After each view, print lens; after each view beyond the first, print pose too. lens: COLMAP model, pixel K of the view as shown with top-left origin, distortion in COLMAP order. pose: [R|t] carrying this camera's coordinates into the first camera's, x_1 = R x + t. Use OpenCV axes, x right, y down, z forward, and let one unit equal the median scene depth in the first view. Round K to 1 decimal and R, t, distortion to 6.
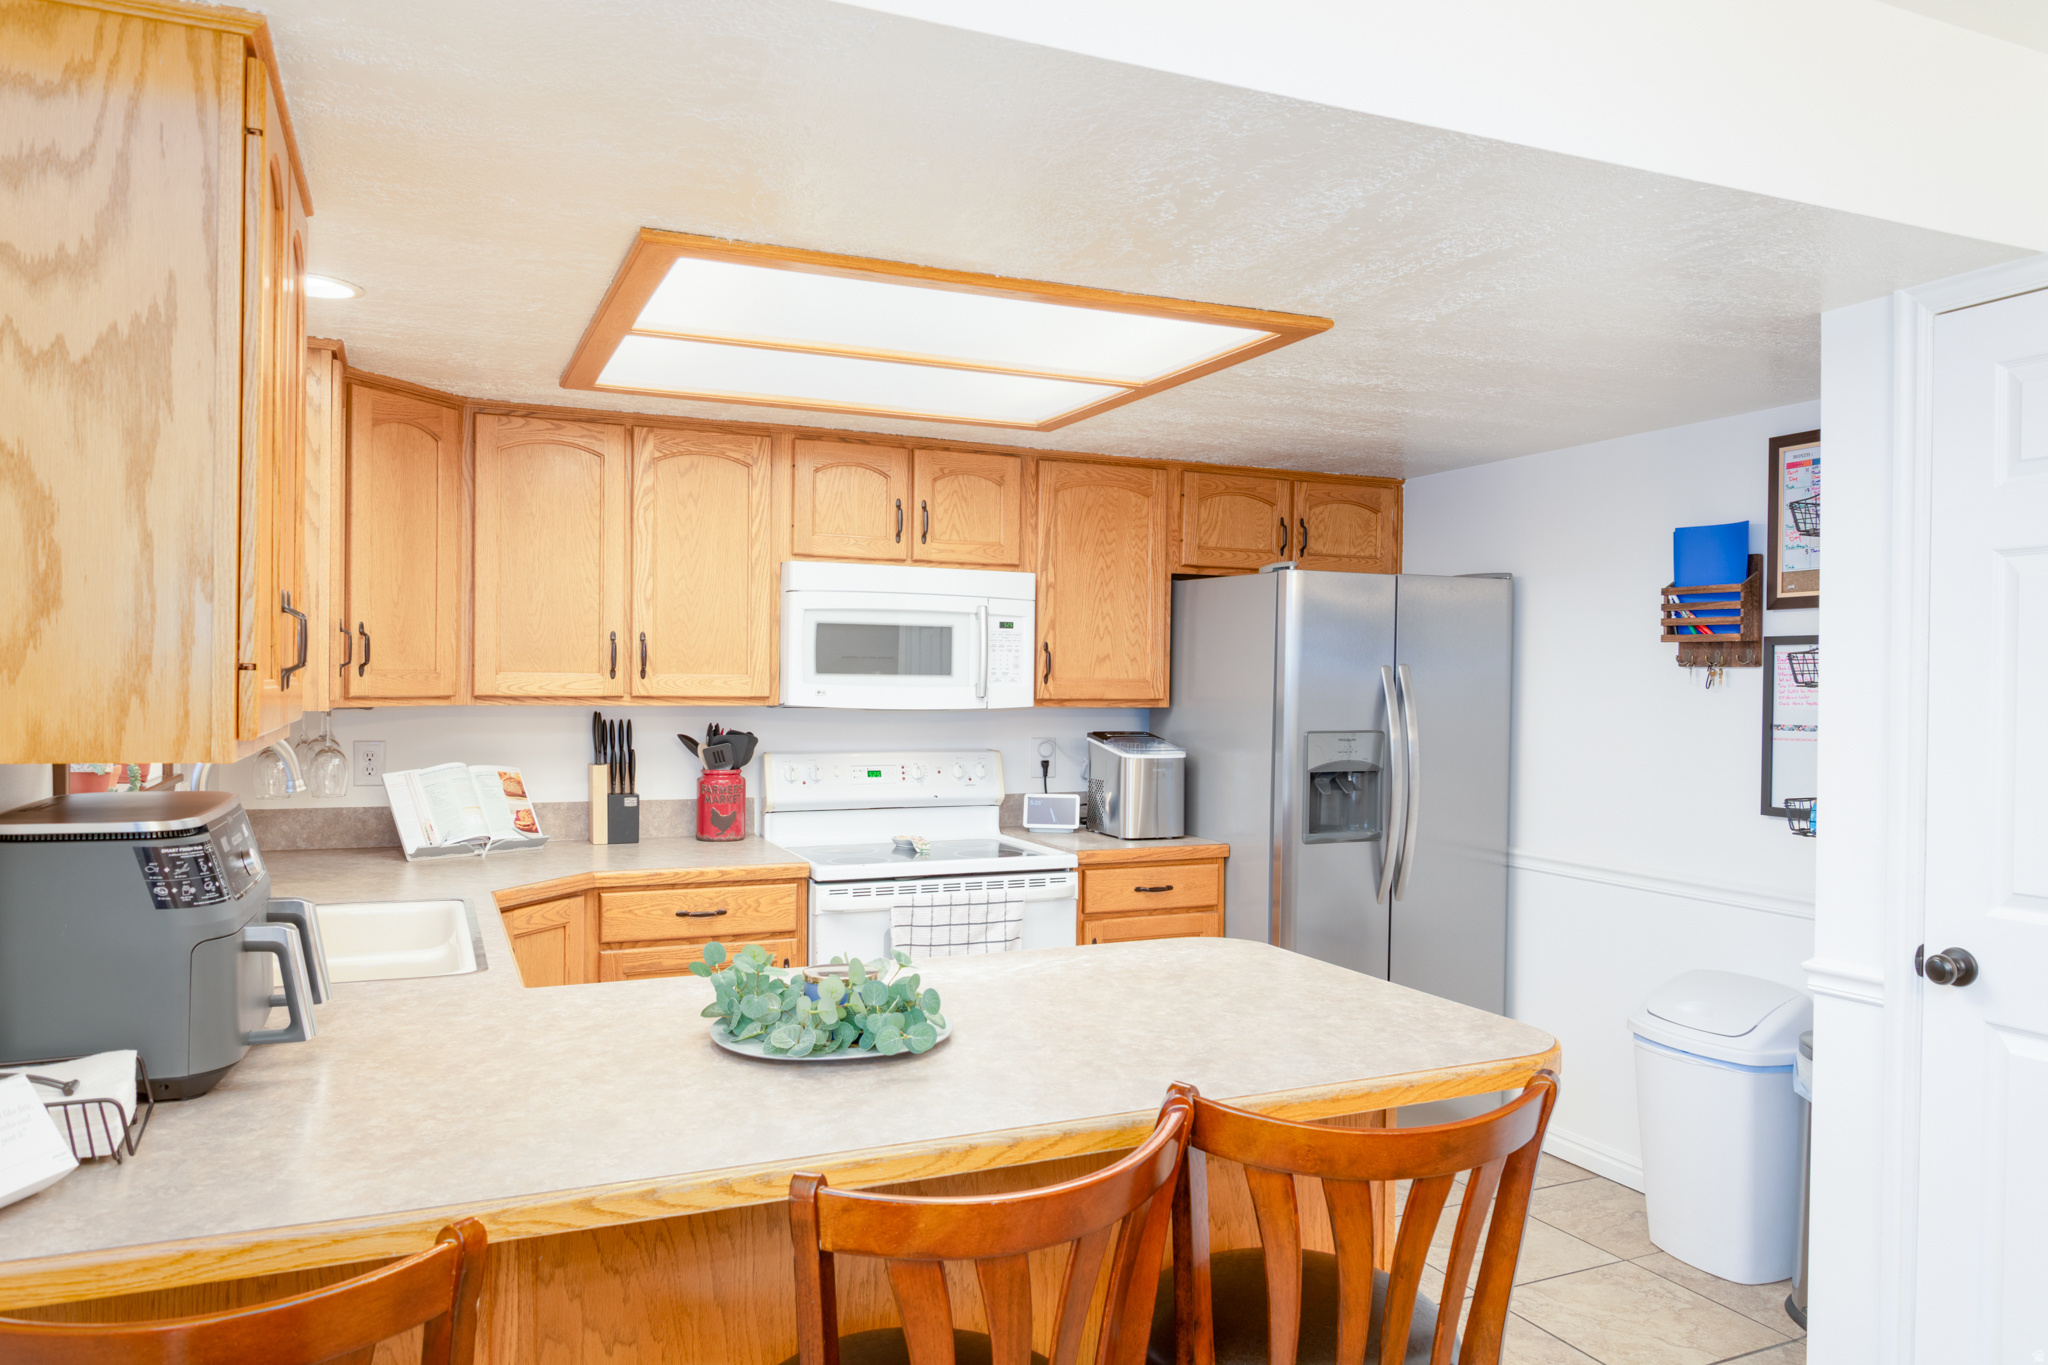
lens RADIAL K [[1390.6, 0, 1024.8], [0, 1390.6, 684.0], [0, 0, 1]] dist [-0.006309, -0.007613]
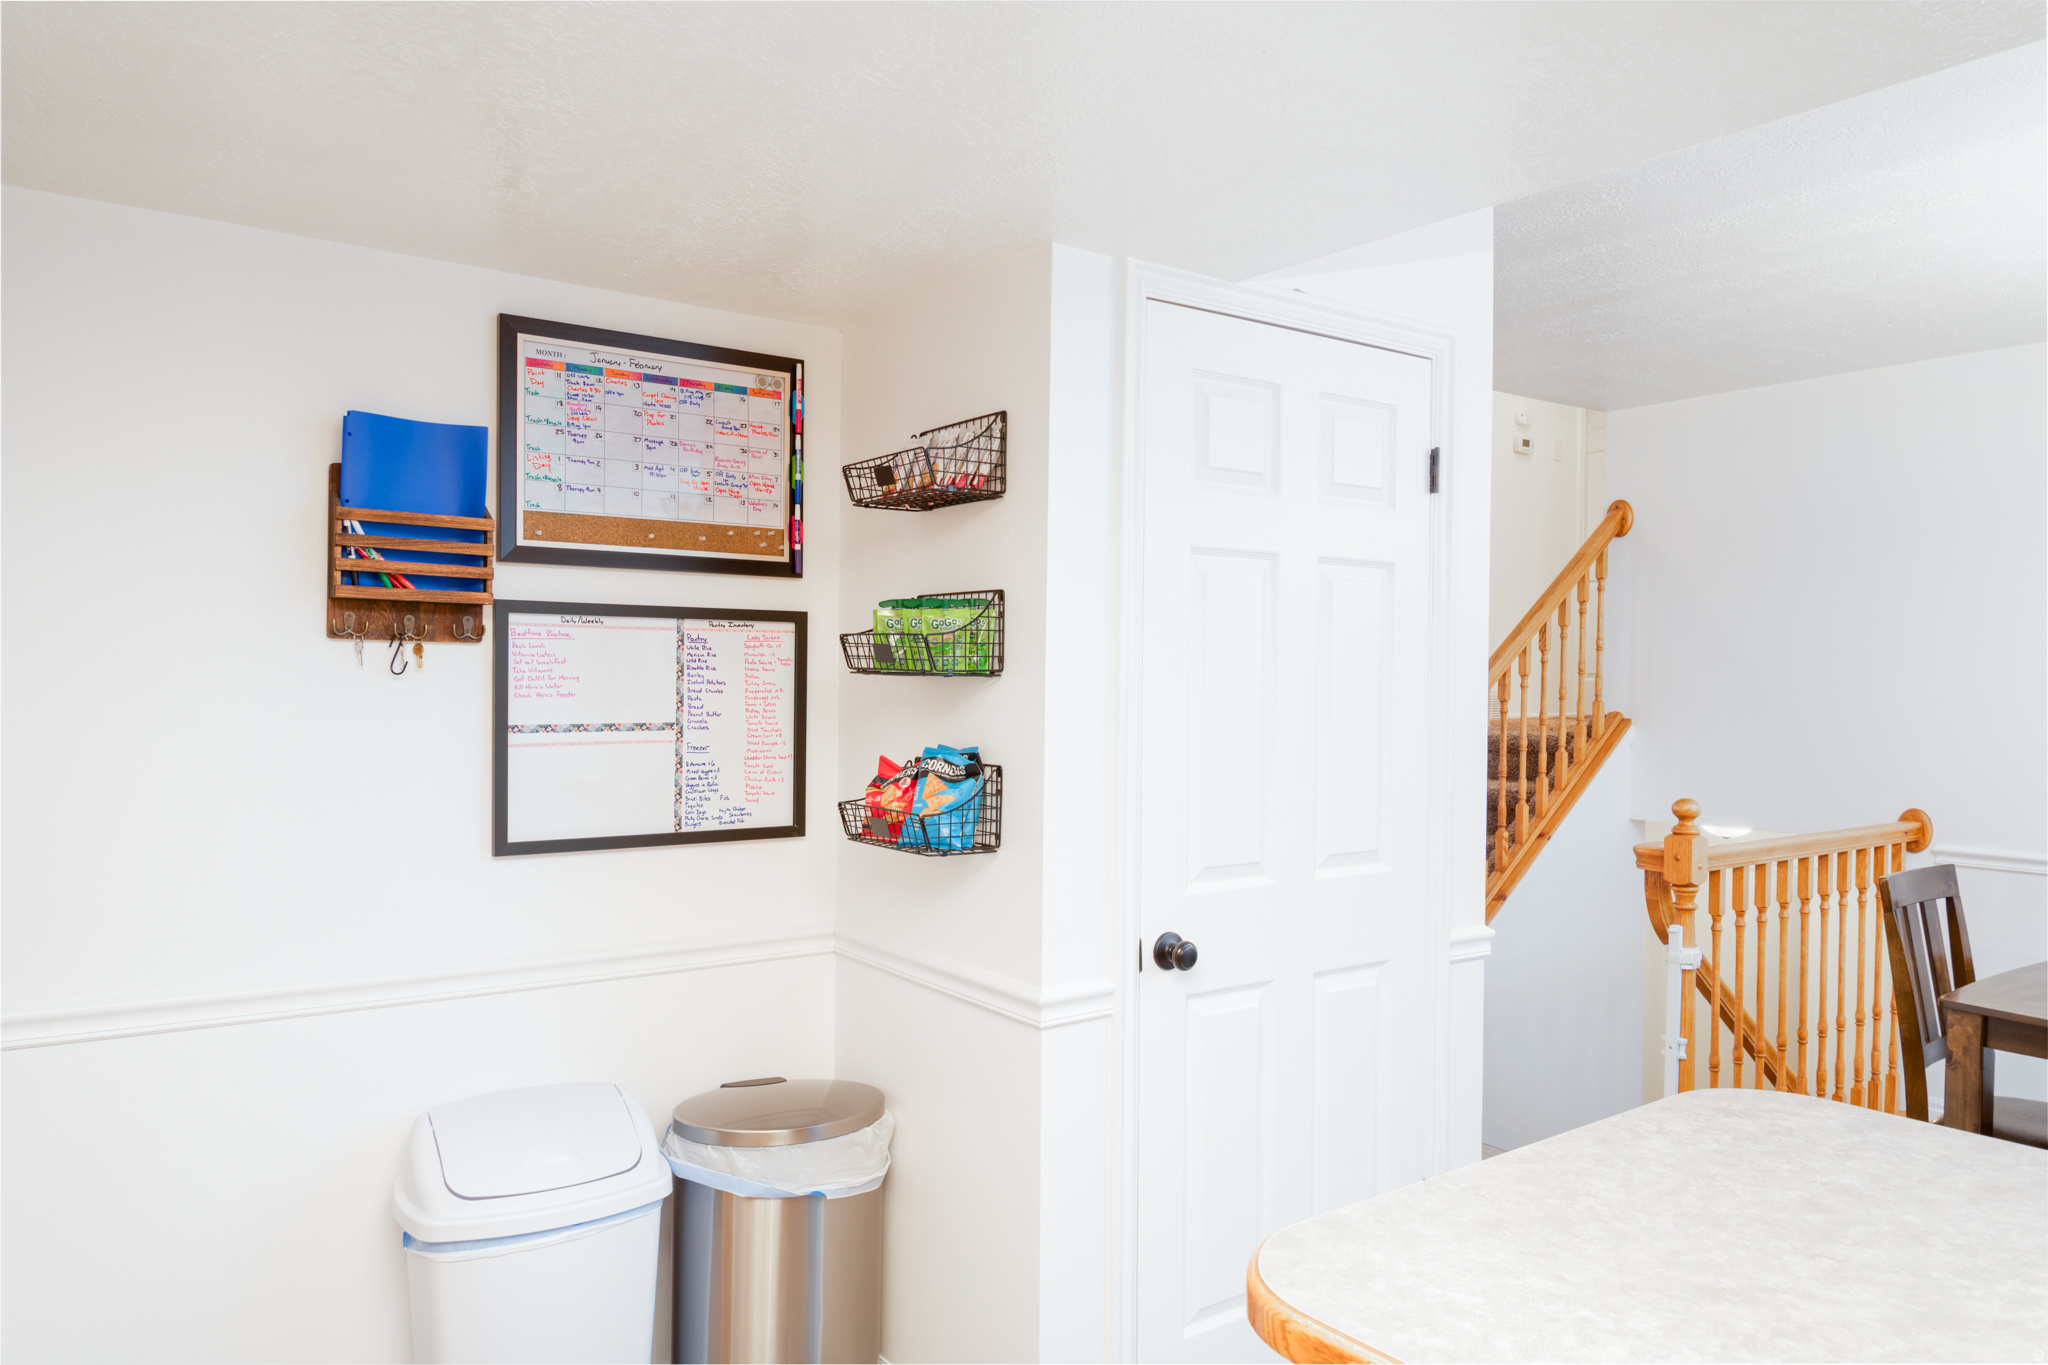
lens RADIAL K [[1390.6, 0, 1024.6], [0, 1390.6, 684.4], [0, 0, 1]] dist [-0.006309, -0.007613]
pose [[-0.213785, -0.012201, 0.976805, -0.200733], [-0.006917, 0.999916, 0.010976, -0.001169], [-0.976856, -0.004410, -0.213851, 0.893634]]
